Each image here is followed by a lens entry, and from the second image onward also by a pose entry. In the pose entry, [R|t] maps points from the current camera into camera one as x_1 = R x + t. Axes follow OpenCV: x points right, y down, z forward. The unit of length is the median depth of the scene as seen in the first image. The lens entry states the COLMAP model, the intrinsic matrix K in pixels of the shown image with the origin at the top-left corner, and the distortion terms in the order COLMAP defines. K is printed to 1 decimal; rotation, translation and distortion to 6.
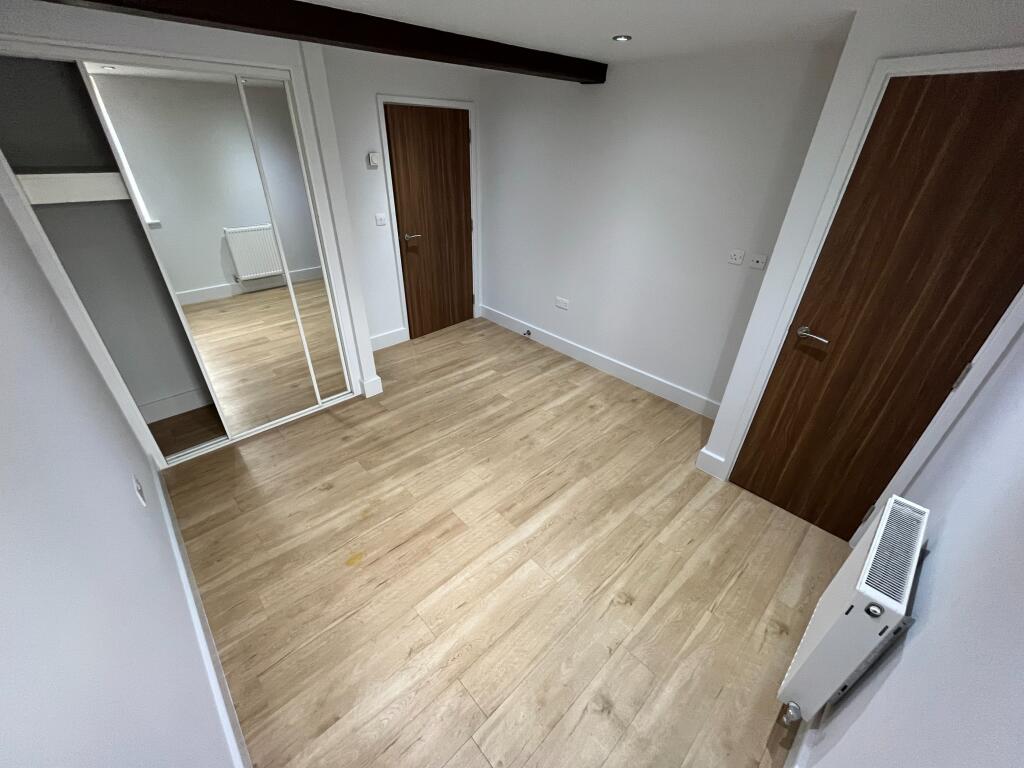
lens RADIAL K [[413.4, 0, 507.8], [0, 413.4, 384.2], [0, 0, 1]] dist [-0.002152, -0.000154]
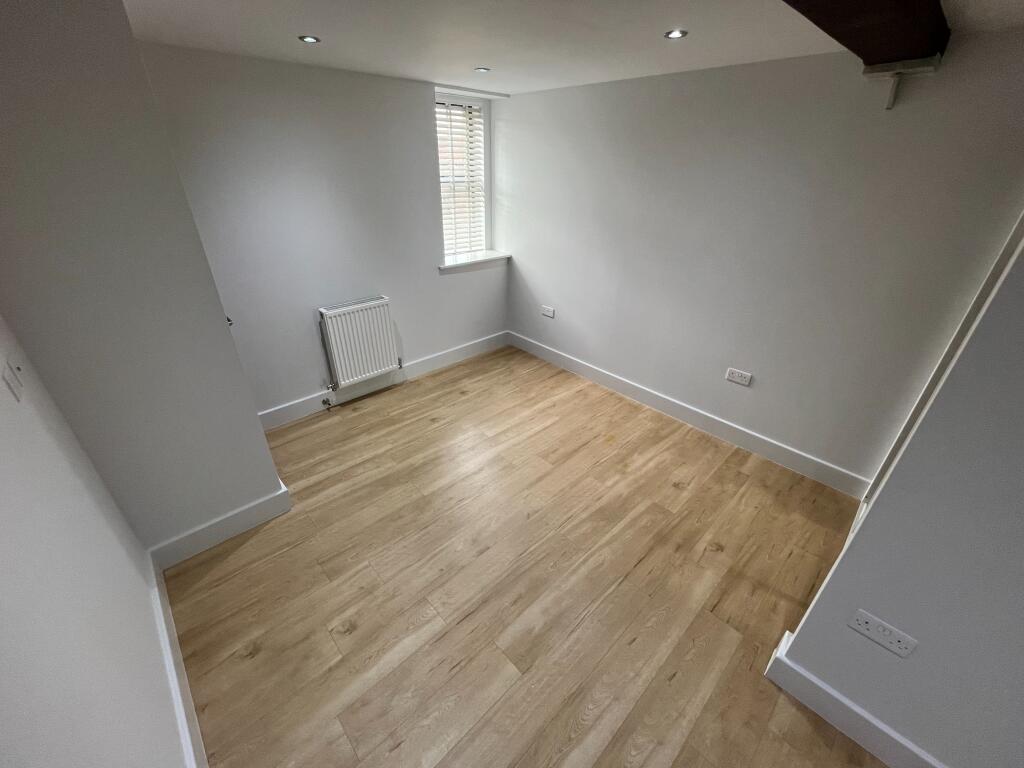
lens RADIAL K [[413.4, 0, 507.8], [0, 413.4, 384.2], [0, 0, 1]] dist [-0.002152, -0.000154]
pose [[-0.999257, -0.032043, -0.021429, 0.025240], [-0.034702, 0.505723, 0.861998, -0.767738], [-0.016784, 0.862101, -0.506459, 1.312696]]
